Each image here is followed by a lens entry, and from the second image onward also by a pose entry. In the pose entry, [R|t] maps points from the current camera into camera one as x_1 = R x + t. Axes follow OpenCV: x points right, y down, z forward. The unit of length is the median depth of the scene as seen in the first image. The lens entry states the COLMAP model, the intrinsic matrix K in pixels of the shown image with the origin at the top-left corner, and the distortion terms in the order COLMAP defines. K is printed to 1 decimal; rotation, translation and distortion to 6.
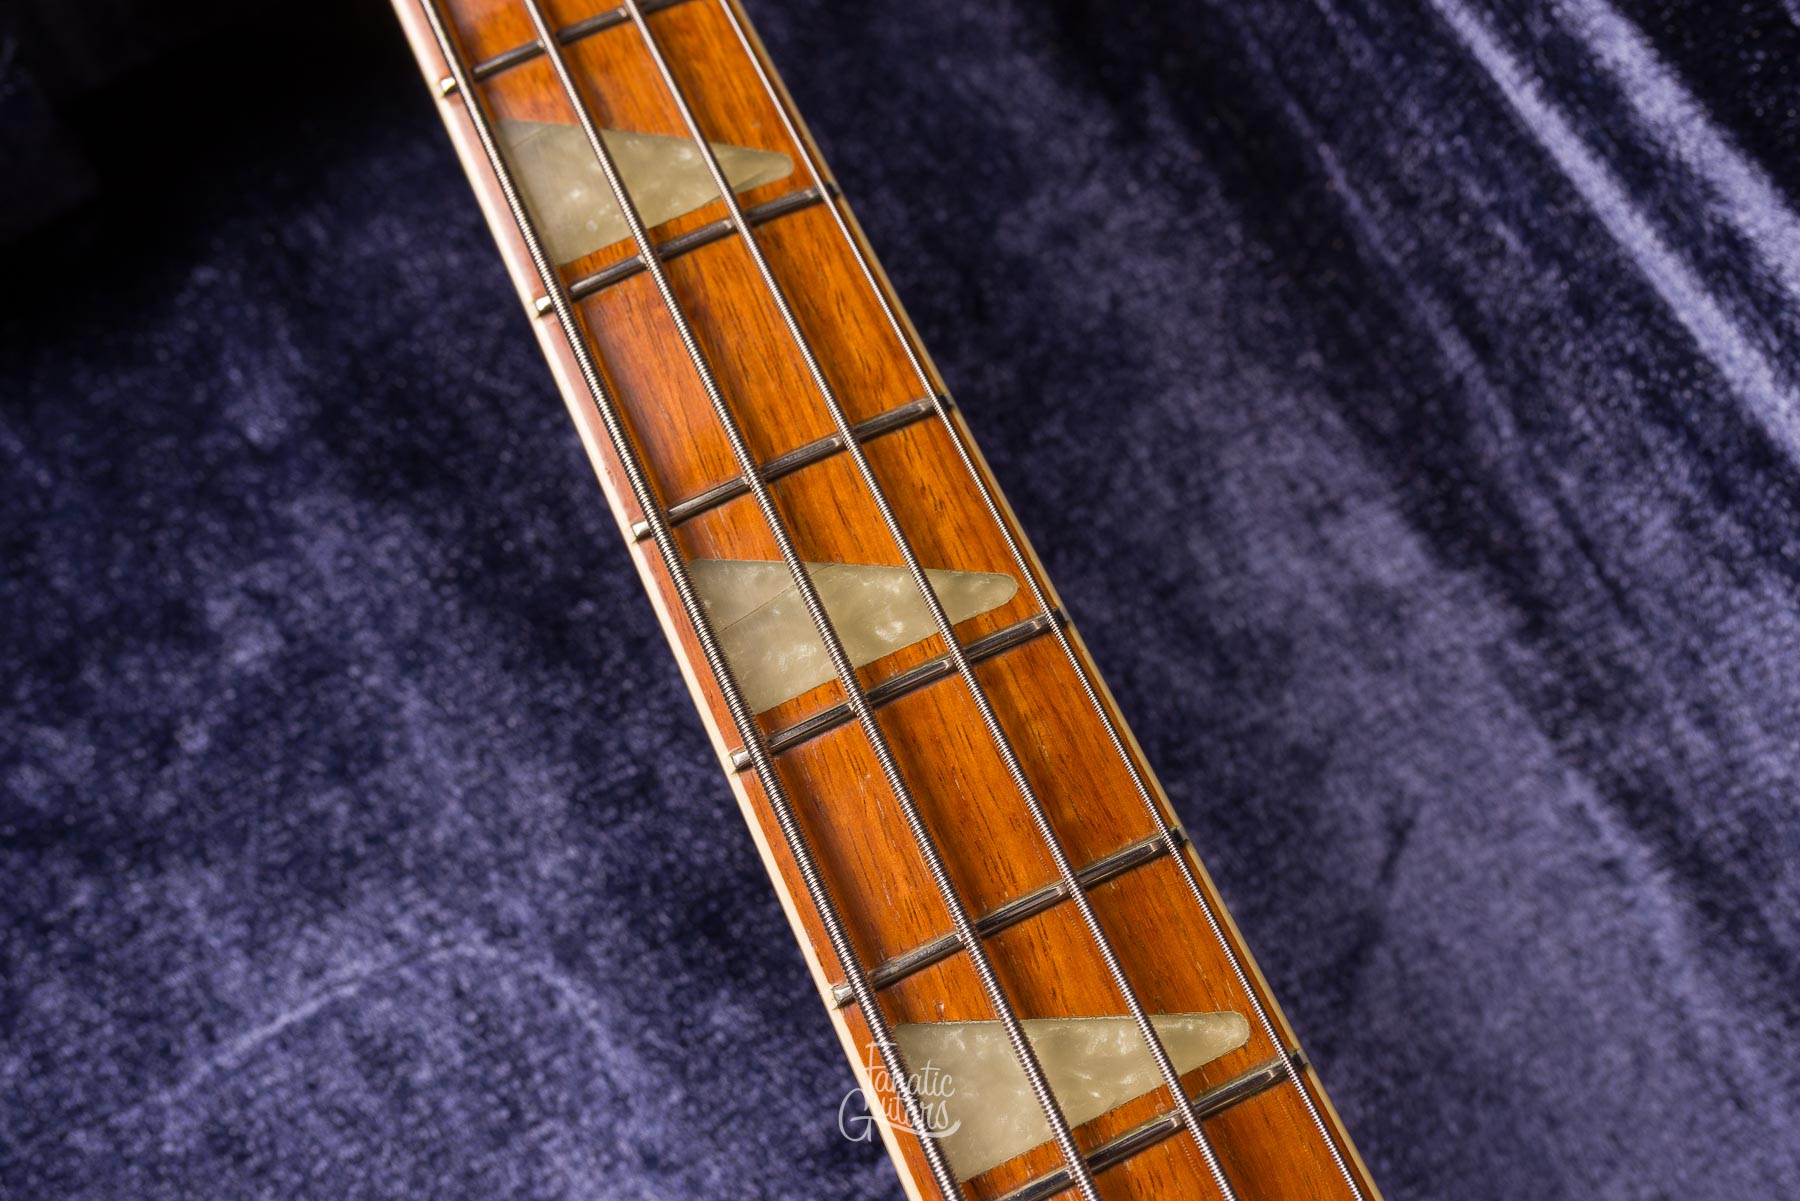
lens RADIAL K [[1834.3, 0, 905.5], [0, 1834.3, 600.3], [0, 0, 1]] dist [0.004986, -0.003818]
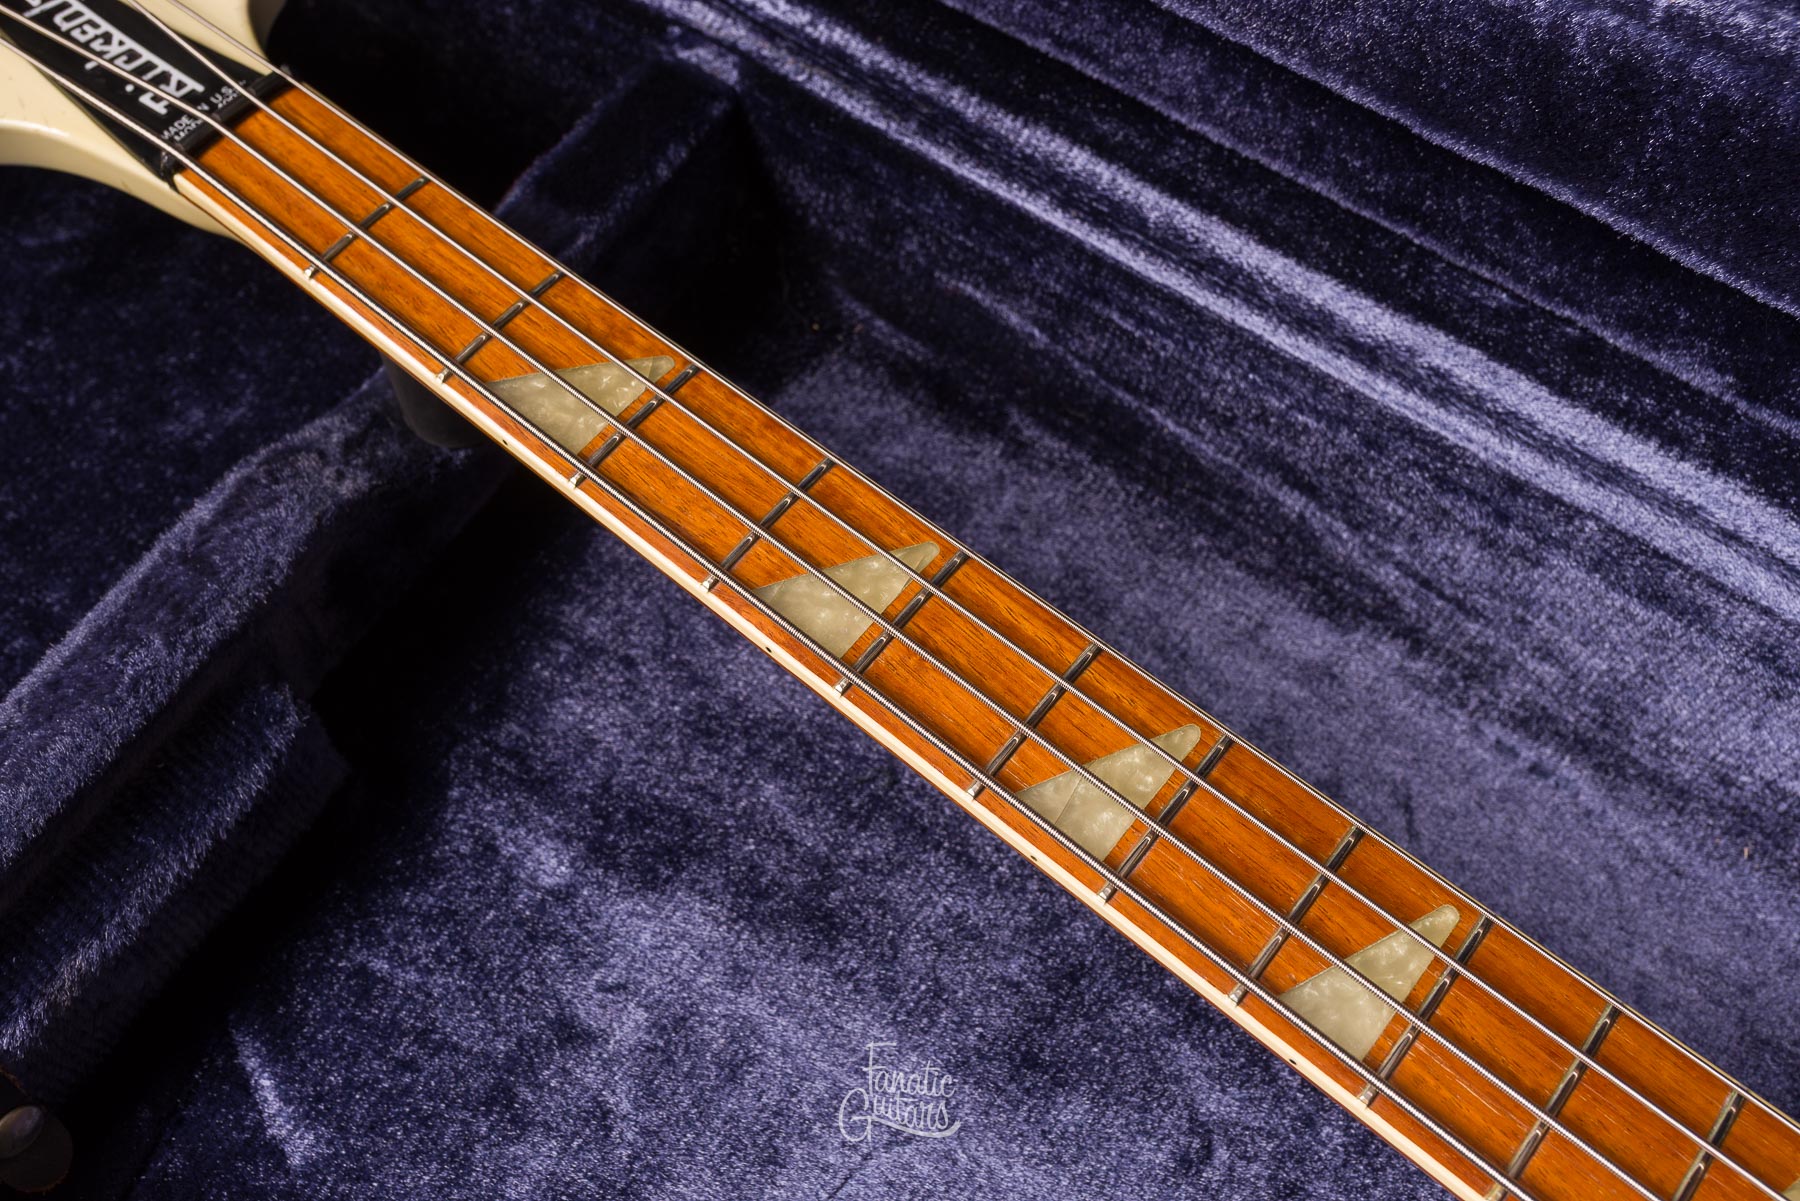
lens RADIAL K [[1776.3, 0, 898.6], [0, 1776.3, 599.0], [0, 0, 1]] dist [-0.000154, 0.004948]
pose [[0.900758, -0.379187, 0.211786, -0.349025], [0.407250, 0.906857, -0.108436, -0.036939], [-0.150942, 0.183924, 0.971282, -0.372988]]
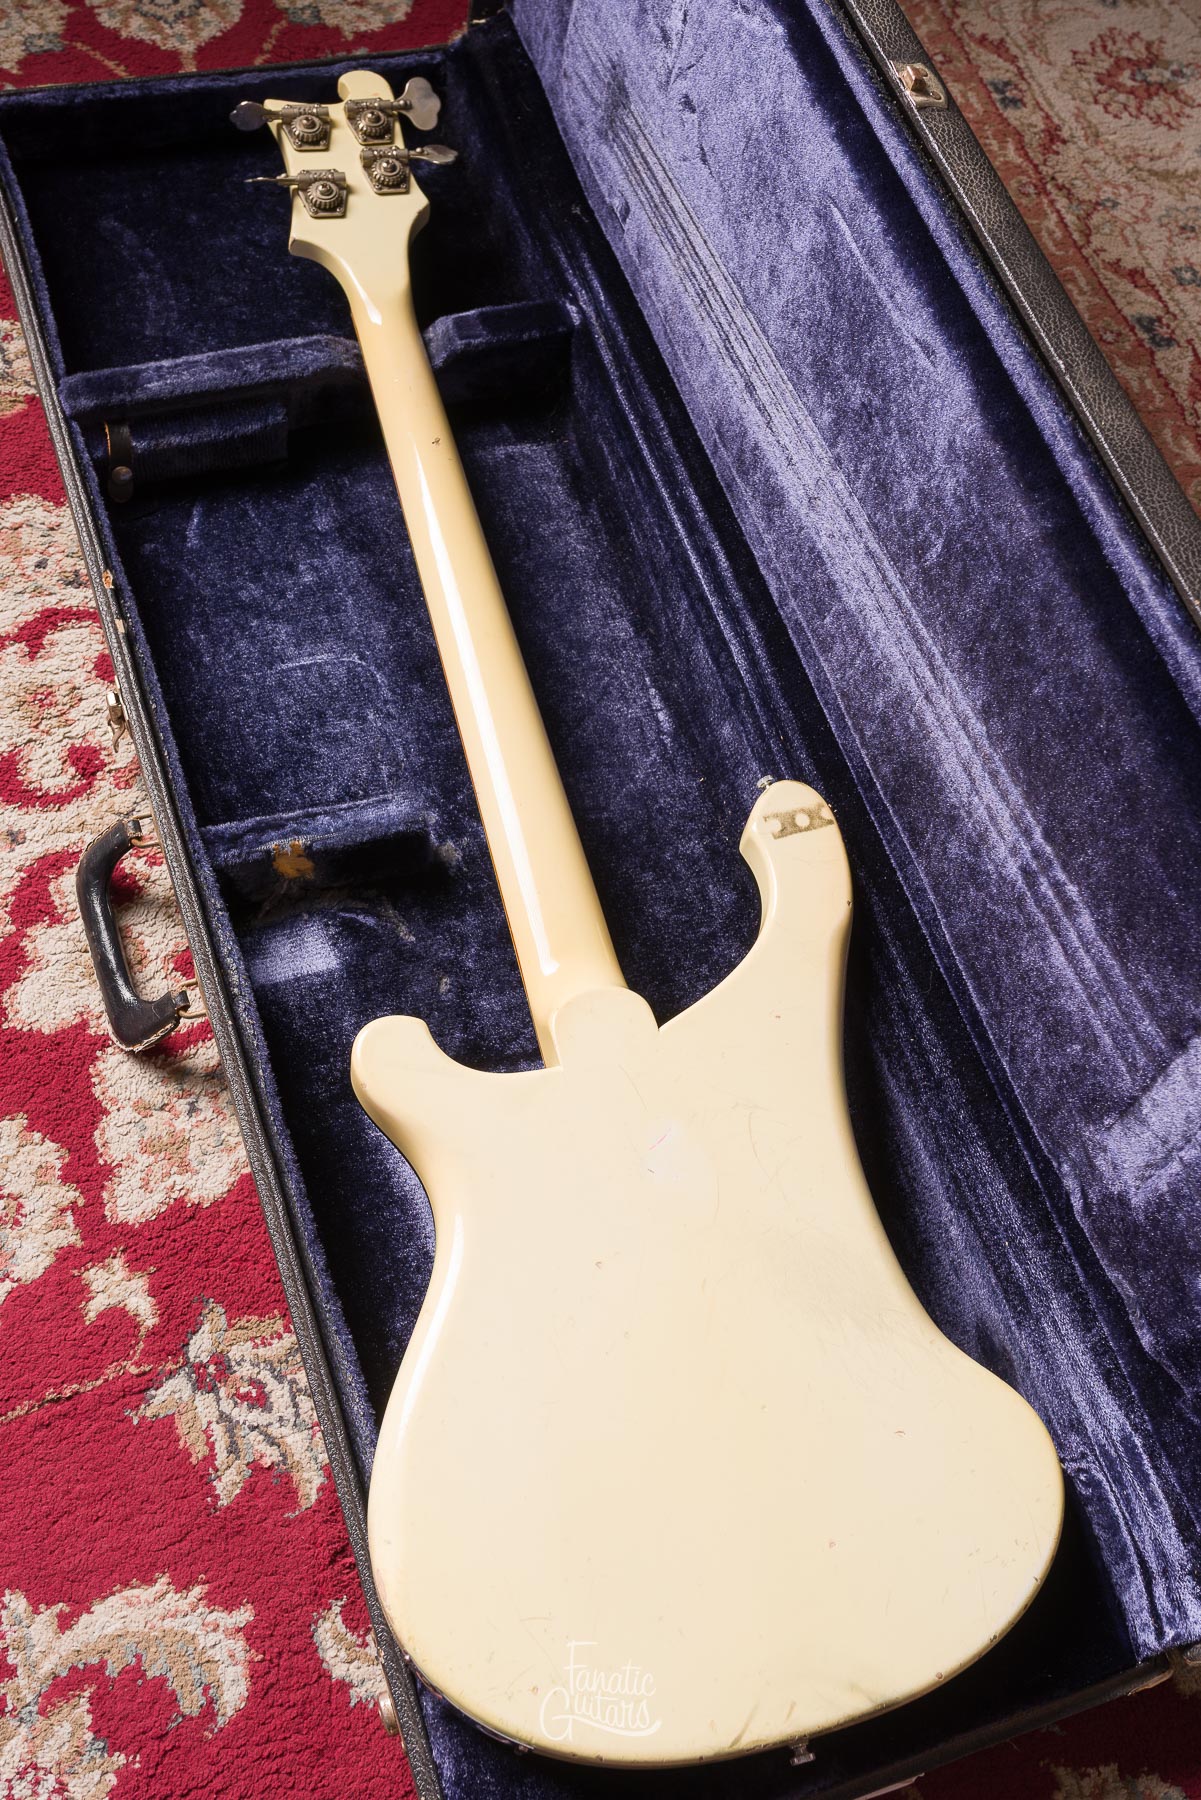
lens RADIAL K [[1866.1, 0, 602.9], [0, 1866.1, 895.4], [0, 0, 1]] dist [0.003179, 0.000940]
pose [[0.973689, 0.225971, 0.029441, 0.249975], [-0.216971, 0.958801, -0.183371, 1.226158], [-0.069664, 0.172158, 0.982603, -2.655691]]
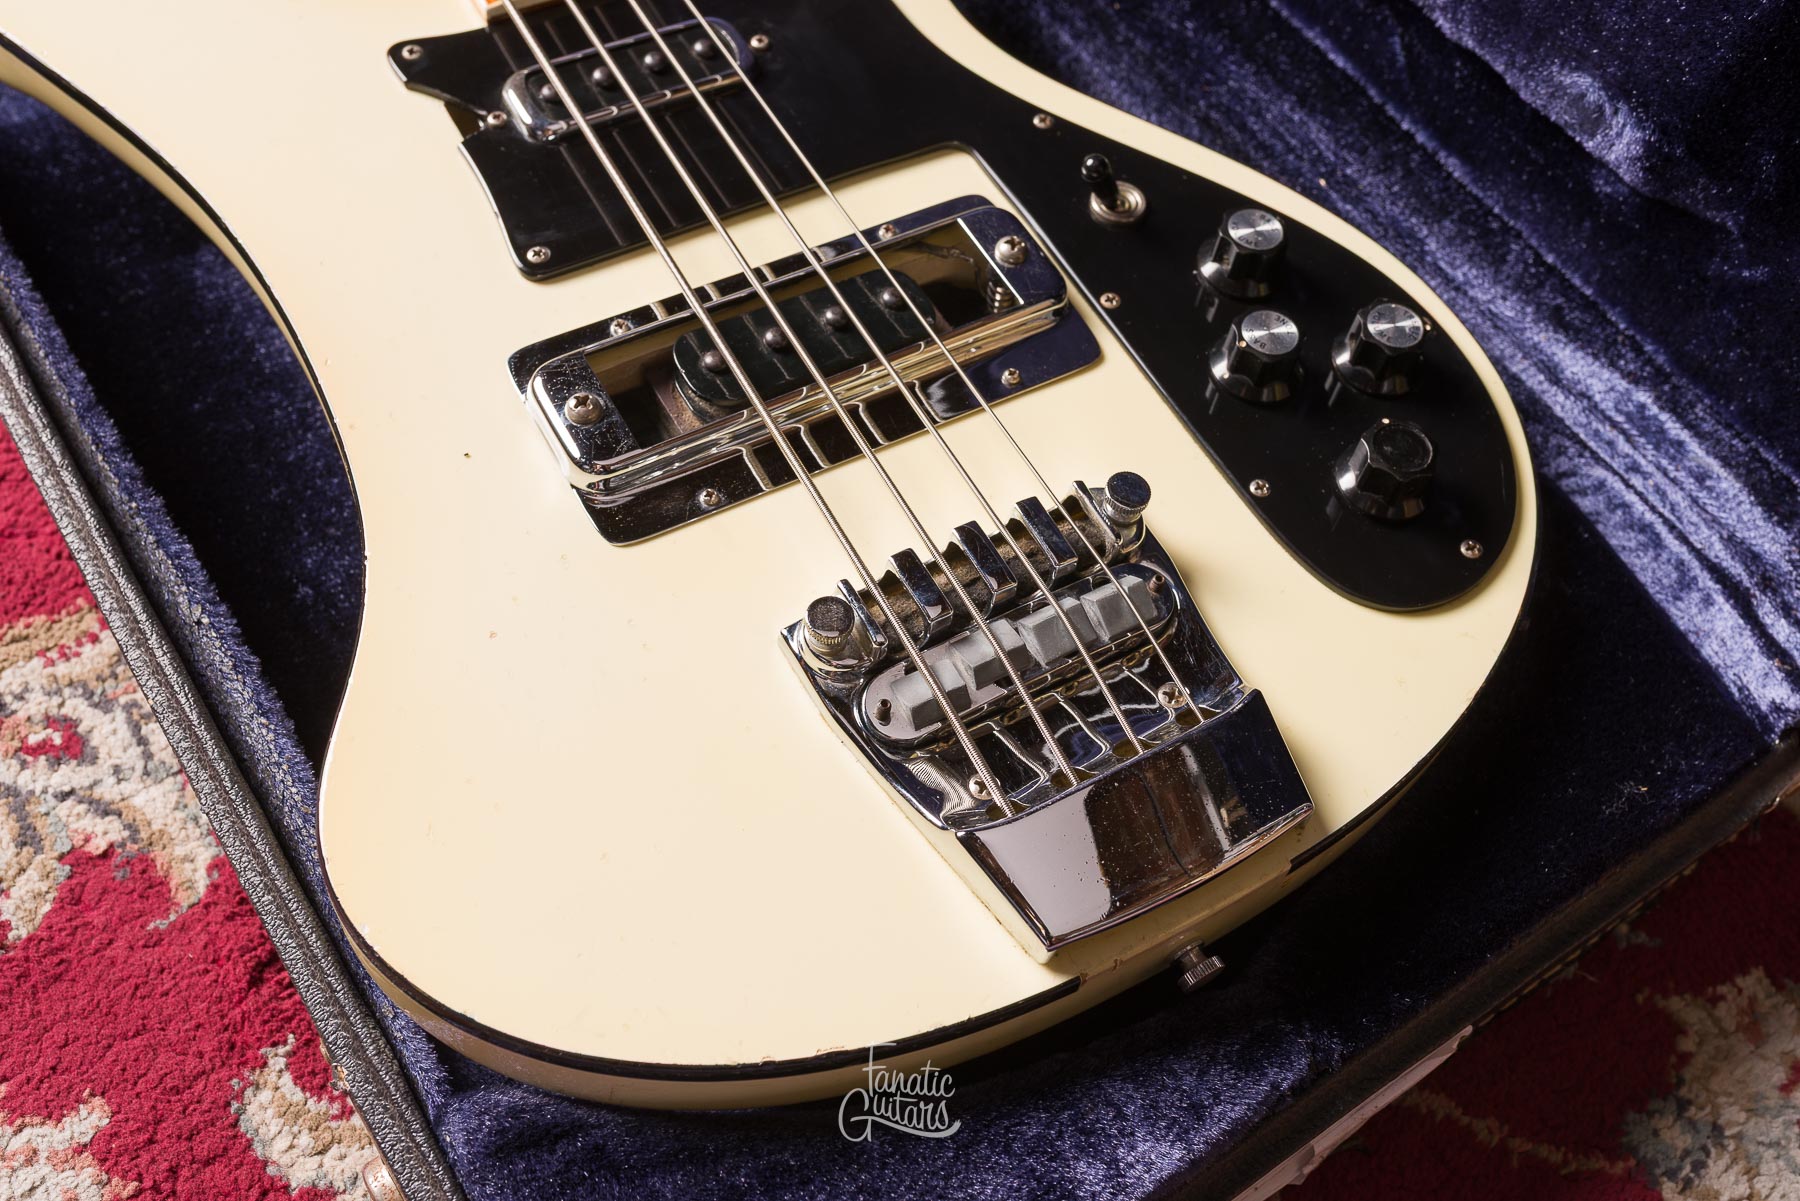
lens RADIAL K [[1776.3, 0, 898.6], [0, 1776.3, 599.0], [0, 0, 1]] dist [-0.000154, 0.004948]
pose [[0.992340, -0.016280, 0.122456, 0.505748], [0.045349, 0.970076, -0.238528, 1.861502], [-0.114909, 0.242254, 0.963384, -1.036304]]
